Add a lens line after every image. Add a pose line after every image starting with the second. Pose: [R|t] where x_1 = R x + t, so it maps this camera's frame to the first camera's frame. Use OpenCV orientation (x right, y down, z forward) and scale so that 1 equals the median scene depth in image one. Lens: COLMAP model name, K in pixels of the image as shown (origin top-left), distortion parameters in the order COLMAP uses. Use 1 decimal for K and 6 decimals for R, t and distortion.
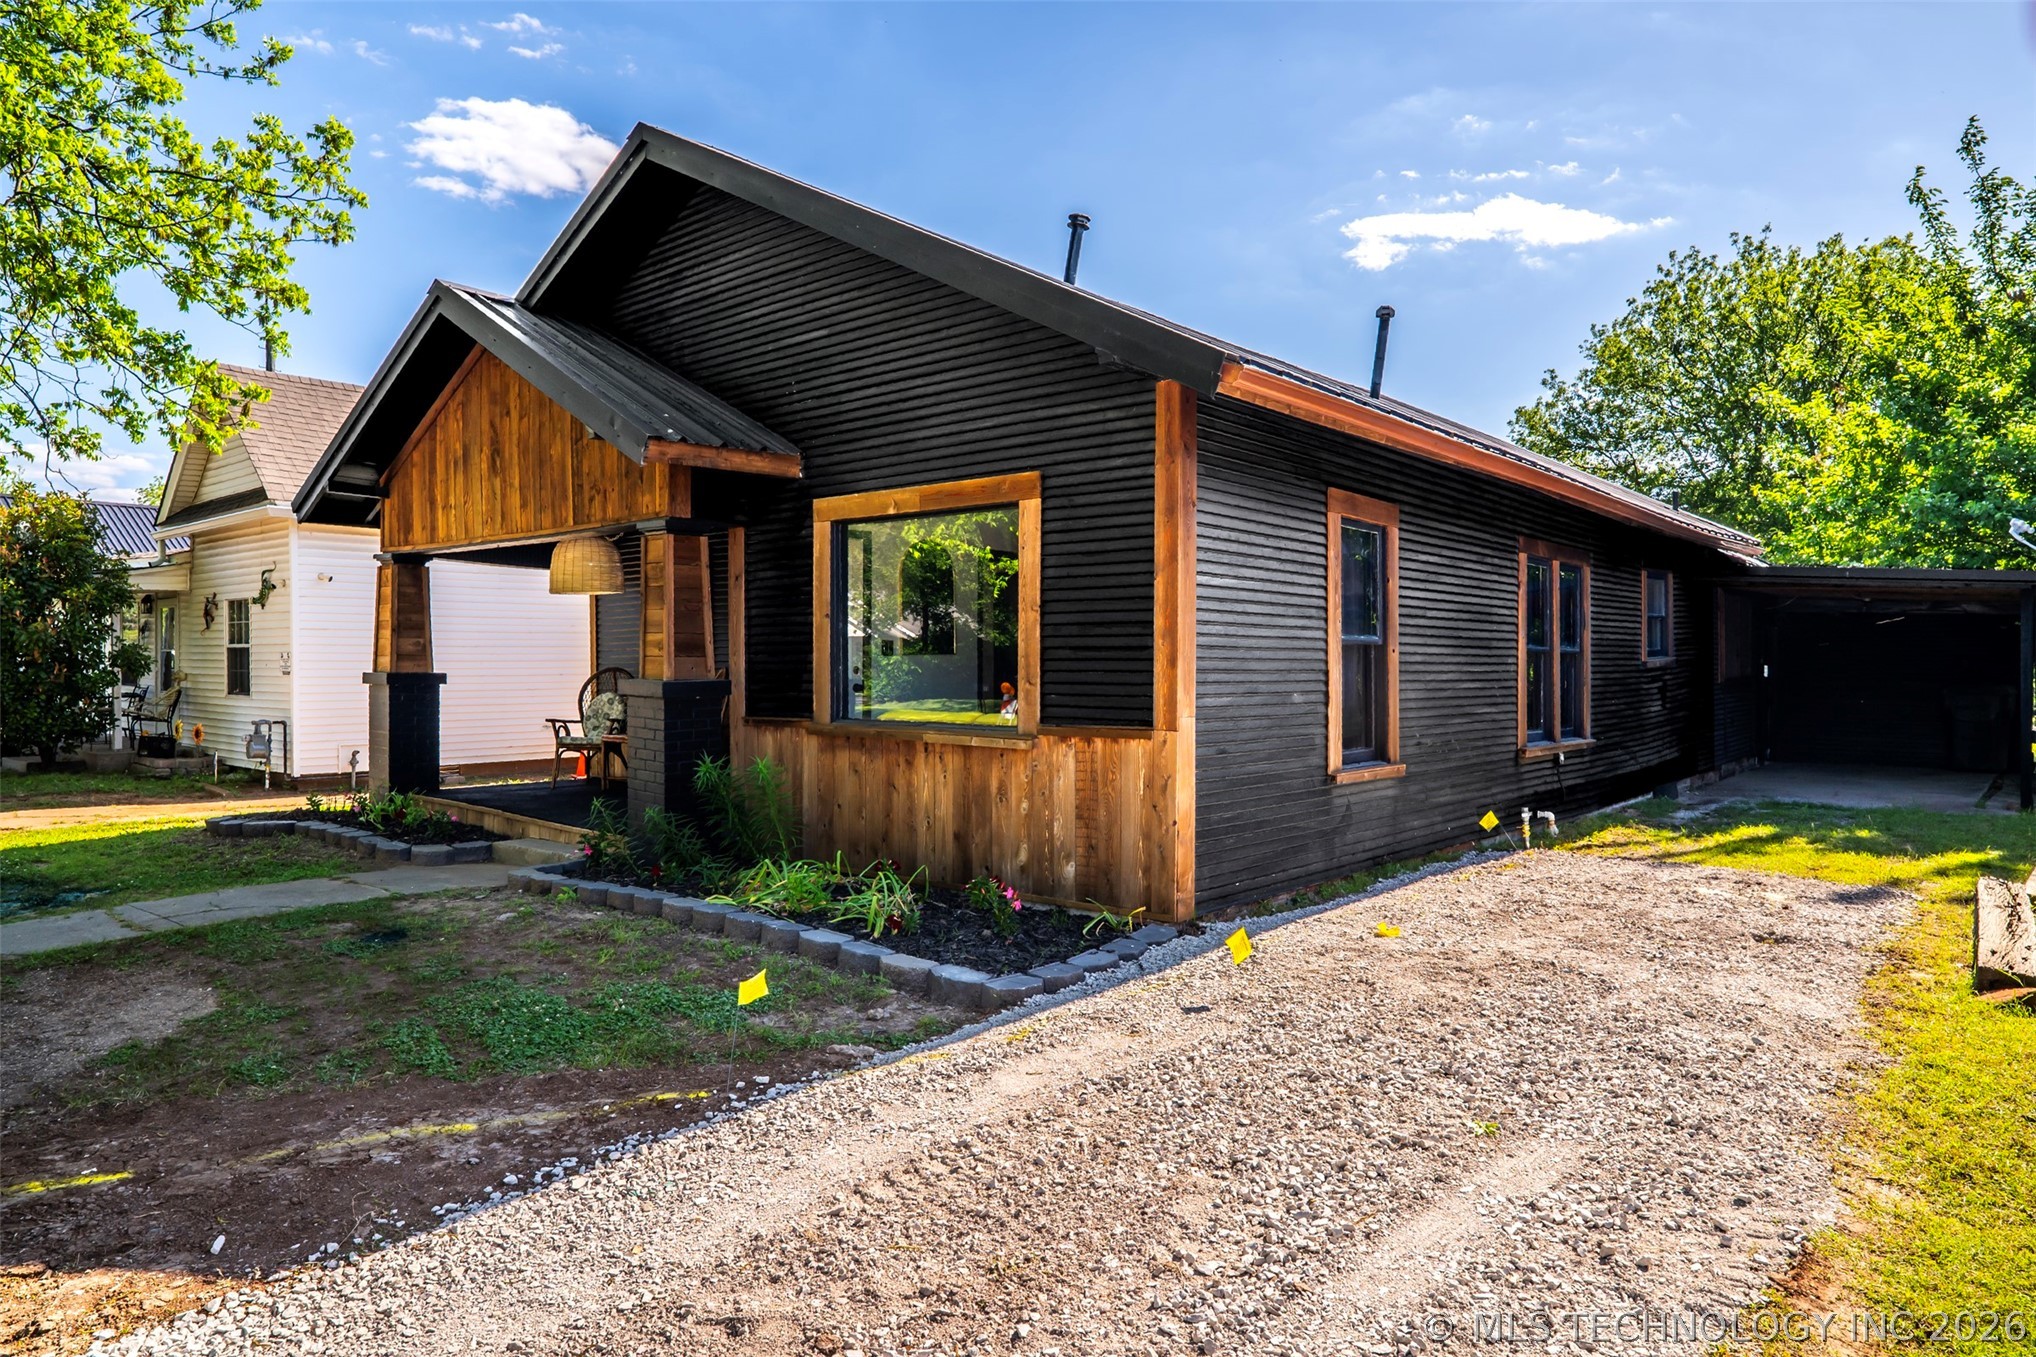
lens RADIAL K [[1259.3, 0, 1002.1], [0, 1259.3, 683.3], [0, 0, 1]] dist [-0.070510, 0.054954]
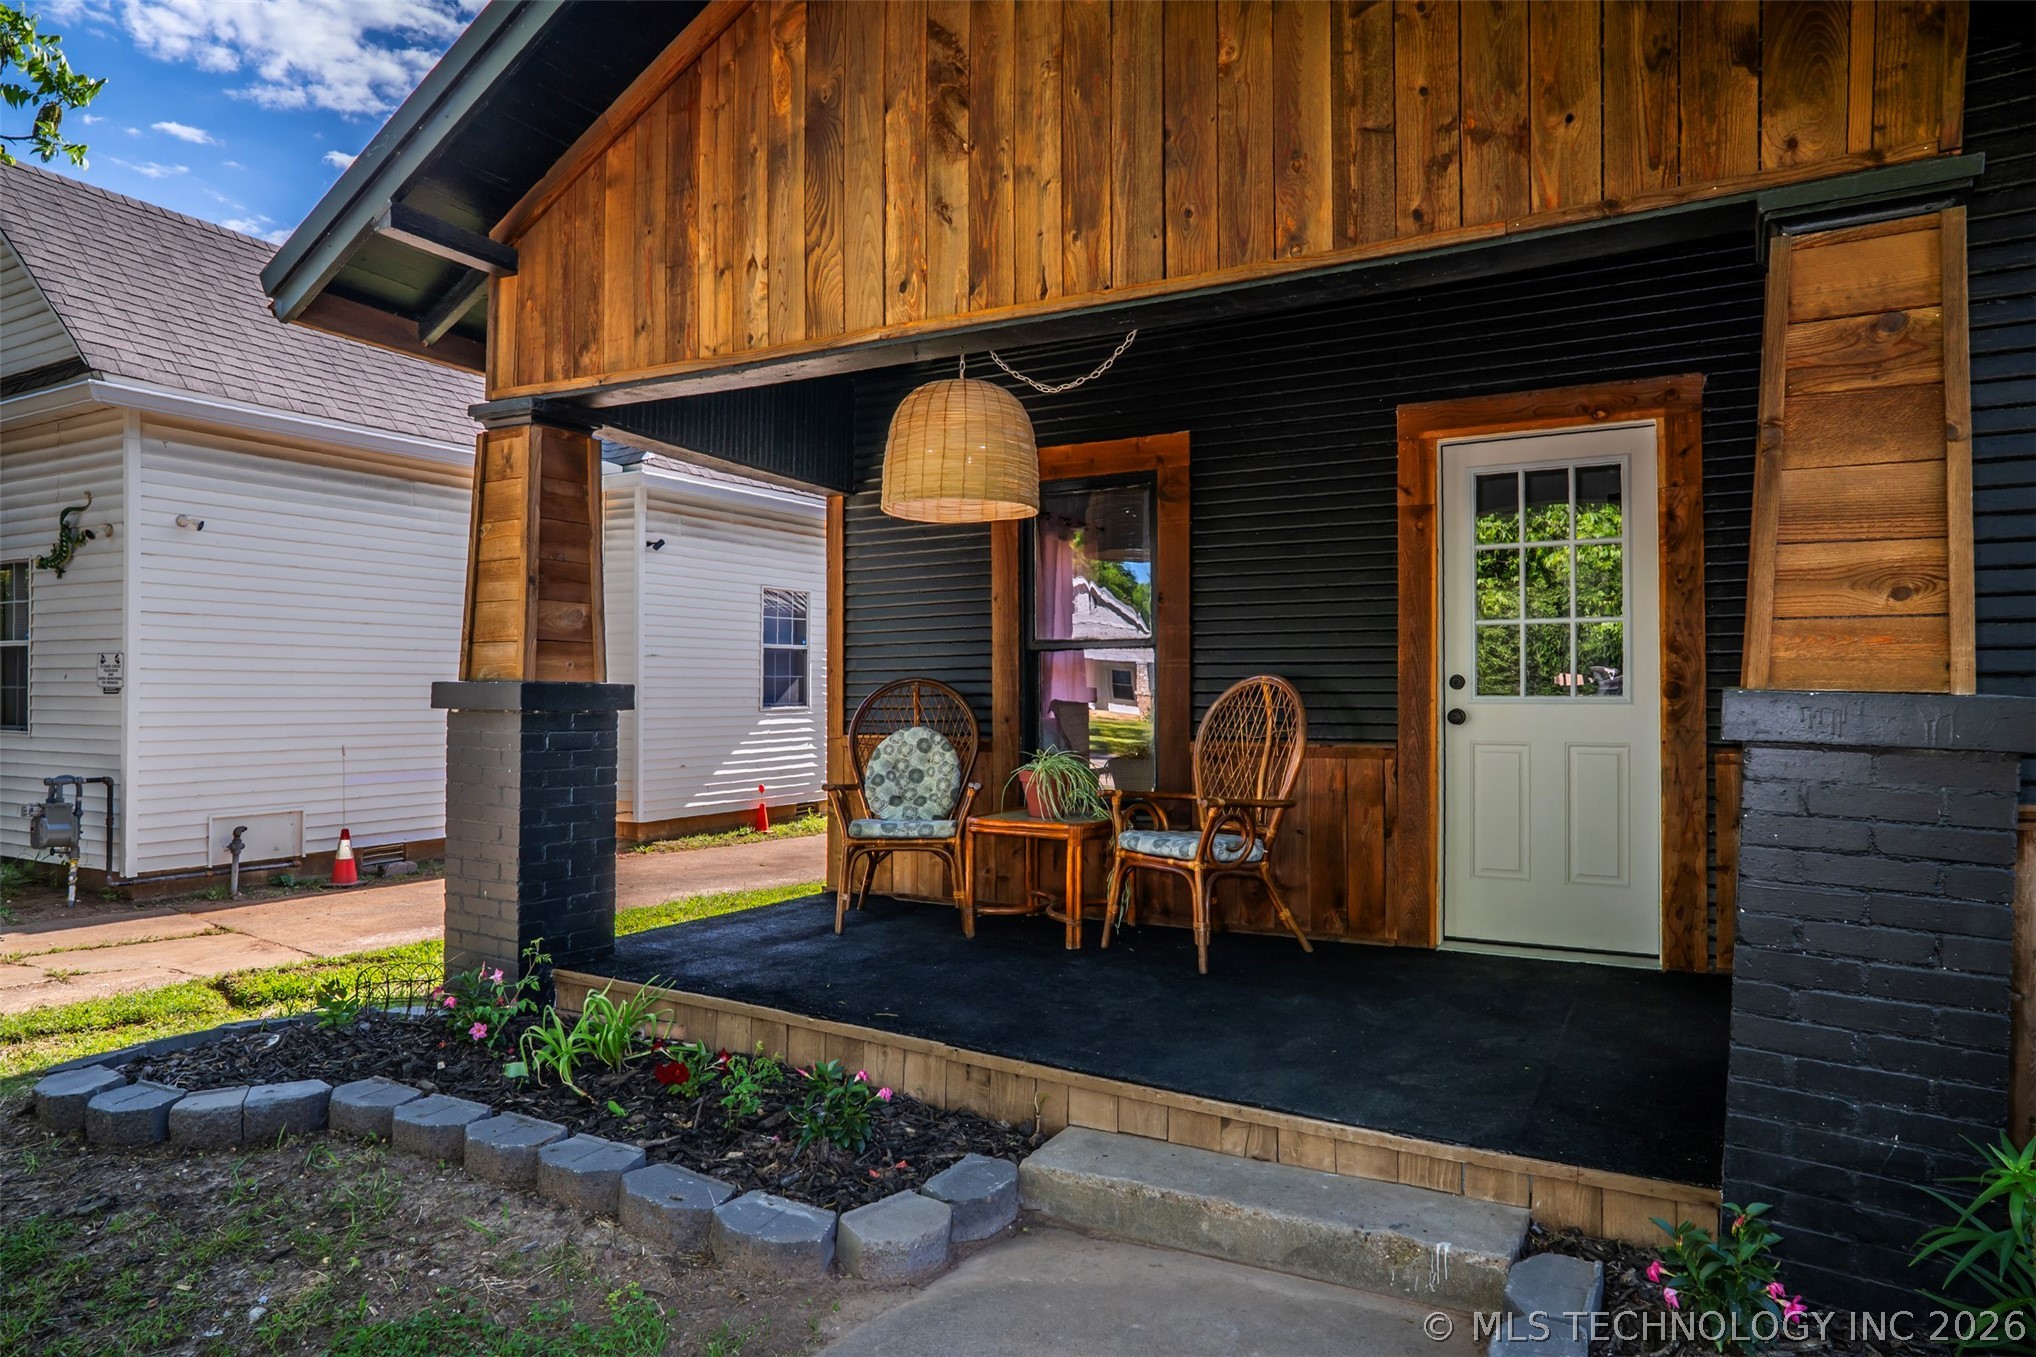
lens RADIAL K [[1232.8, 0, 1004.2], [0, 1232.8, 682.4], [0, 0, 1]] dist [-0.066460, 0.052193]
pose [[0.983435, 0.005231, 0.181186, -0.403842], [-0.000854, 0.999706, -0.024226, 0.001295], [-0.181260, 0.023670, 0.983150, 0.561920]]
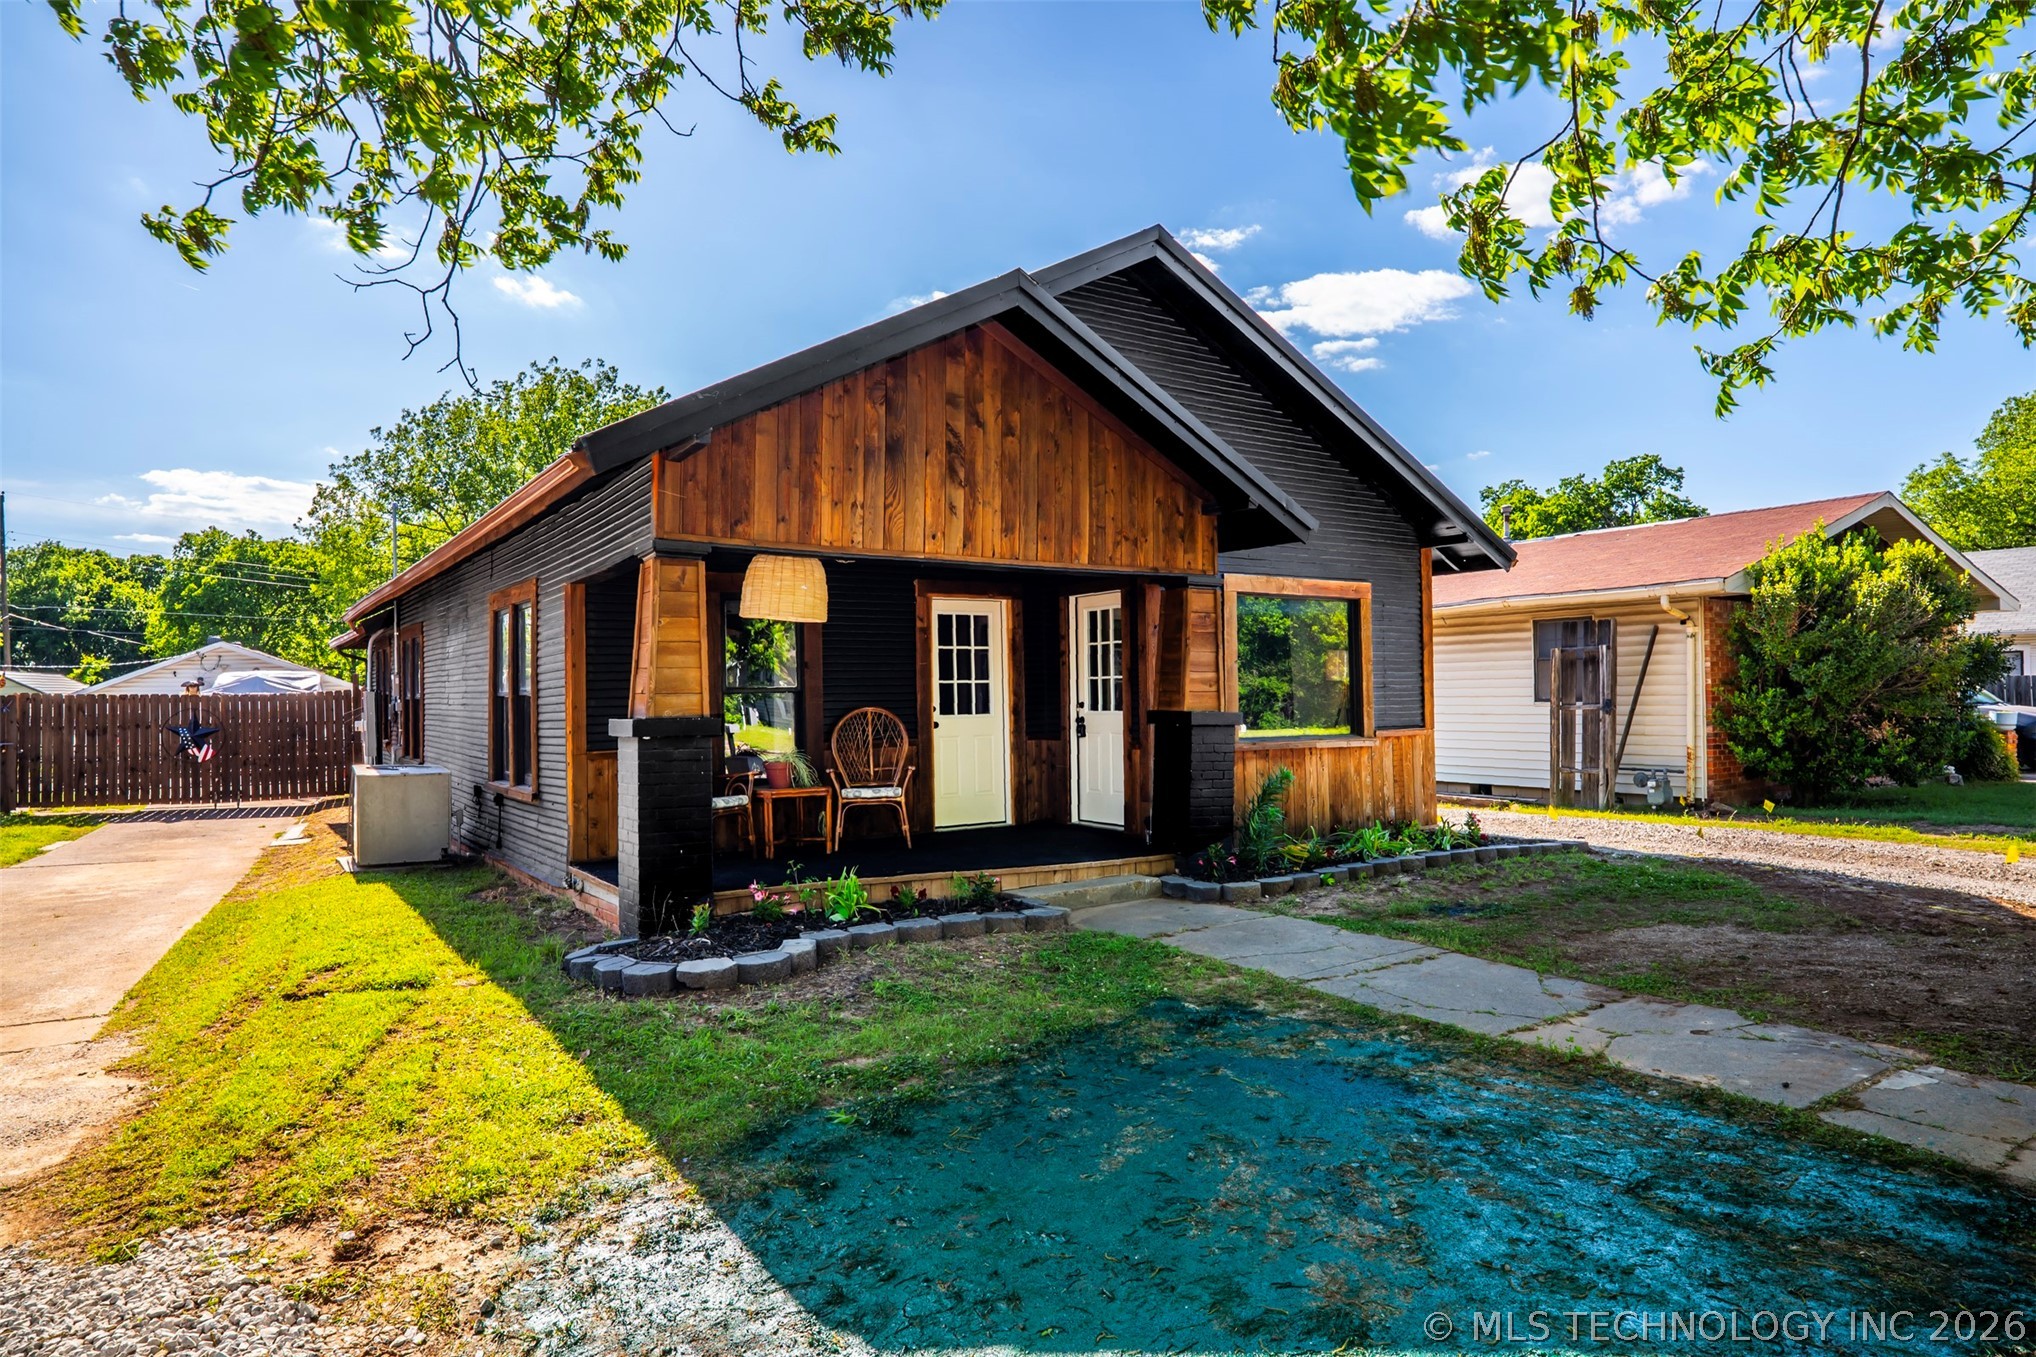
lens RADIAL K [[1240.4, 0, 984.1], [0, 1240.4, 680.1], [0, 0, 1]] dist [-0.069395, 0.049993]
pose [[0.284293, 0.012653, 0.958654, -1.091195], [0.029935, 0.999308, -0.022067, -0.009942], [-0.958270, 0.034971, 0.283717, 0.652661]]
